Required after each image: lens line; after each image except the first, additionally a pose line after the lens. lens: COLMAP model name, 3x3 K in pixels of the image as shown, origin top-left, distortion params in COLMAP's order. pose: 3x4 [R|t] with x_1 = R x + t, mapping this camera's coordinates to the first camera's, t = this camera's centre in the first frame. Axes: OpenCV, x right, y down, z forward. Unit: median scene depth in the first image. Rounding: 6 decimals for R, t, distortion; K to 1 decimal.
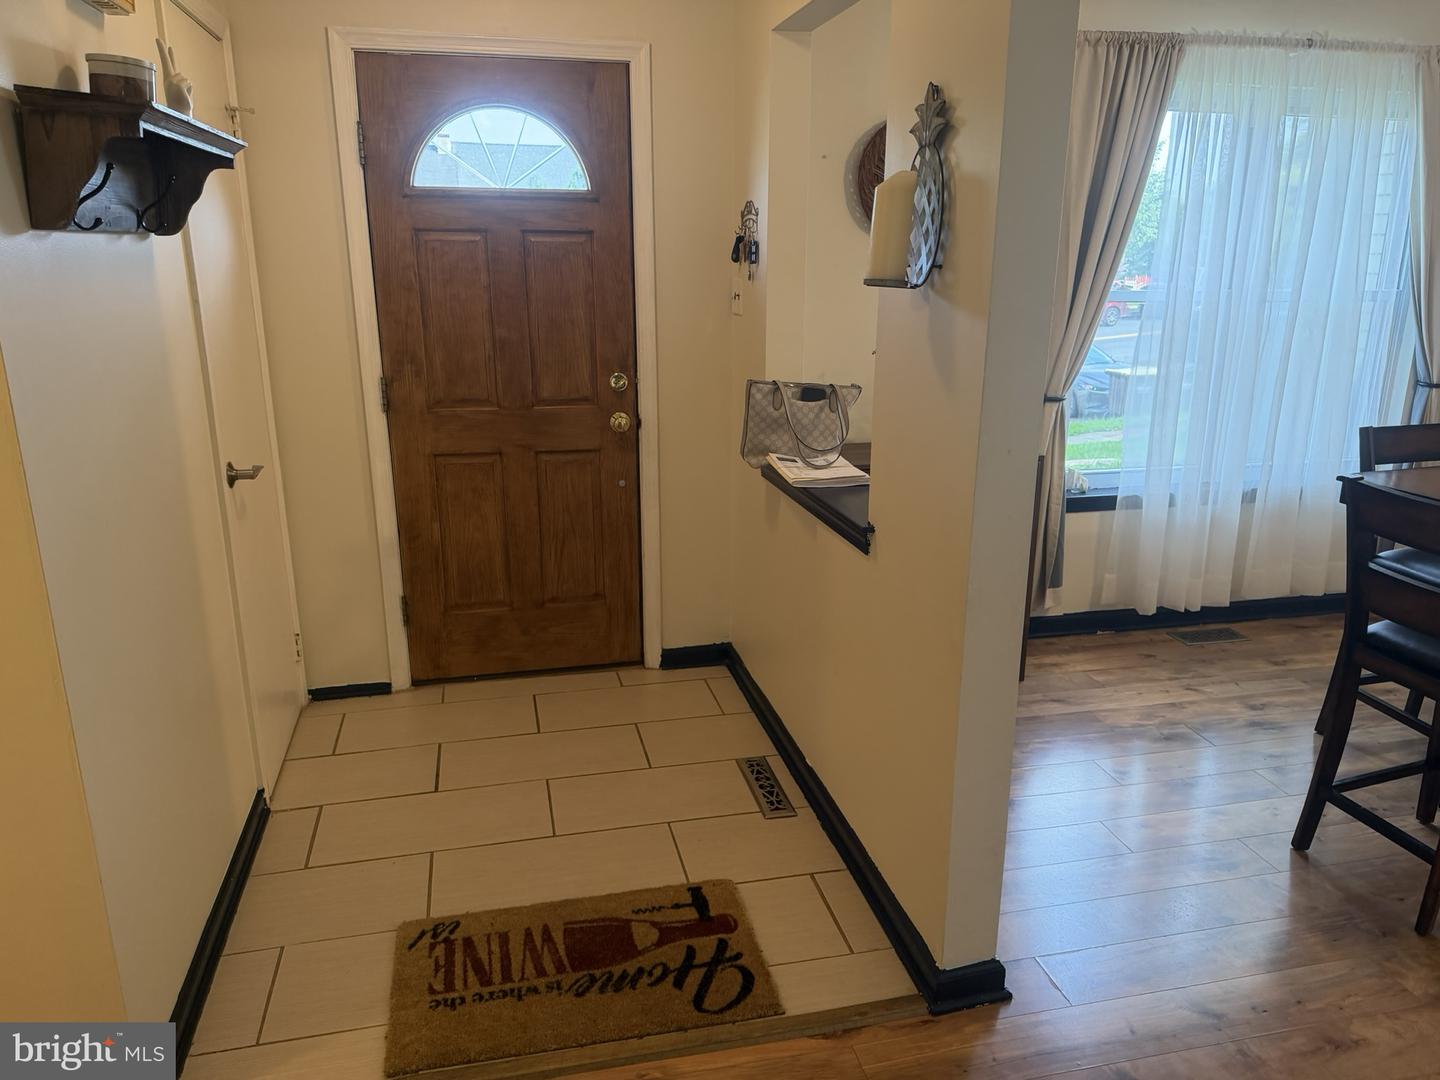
lens RADIAL K [[1030.6, 0, 748.7], [0, 1030.6, 557.5], [0, 0, 1]] dist [0.083925, -0.072253]
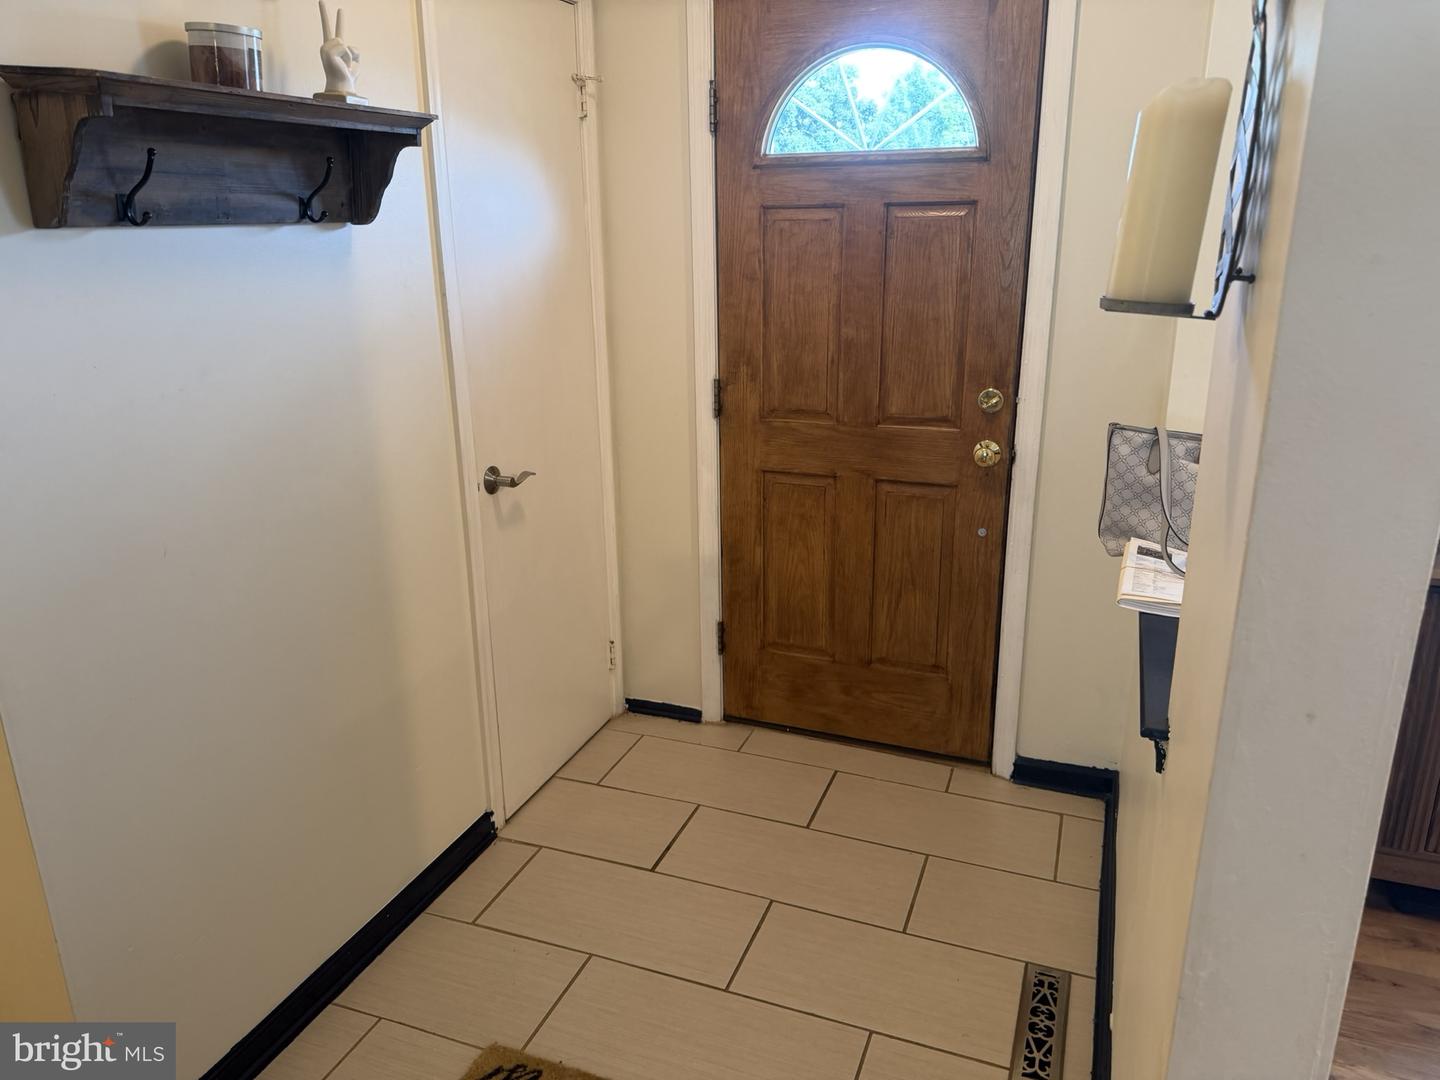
lens RADIAL K [[1030.6, 0, 723.9], [0, 1030.6, 543.2], [0, 0, 1]] dist [0.083925, -0.072253]
pose [[0.817175, 0.159359, -0.553922, 0.155428], [-0.148673, 0.986777, 0.064557, -0.090729], [0.556885, 0.029599, 0.830062, 0.278321]]
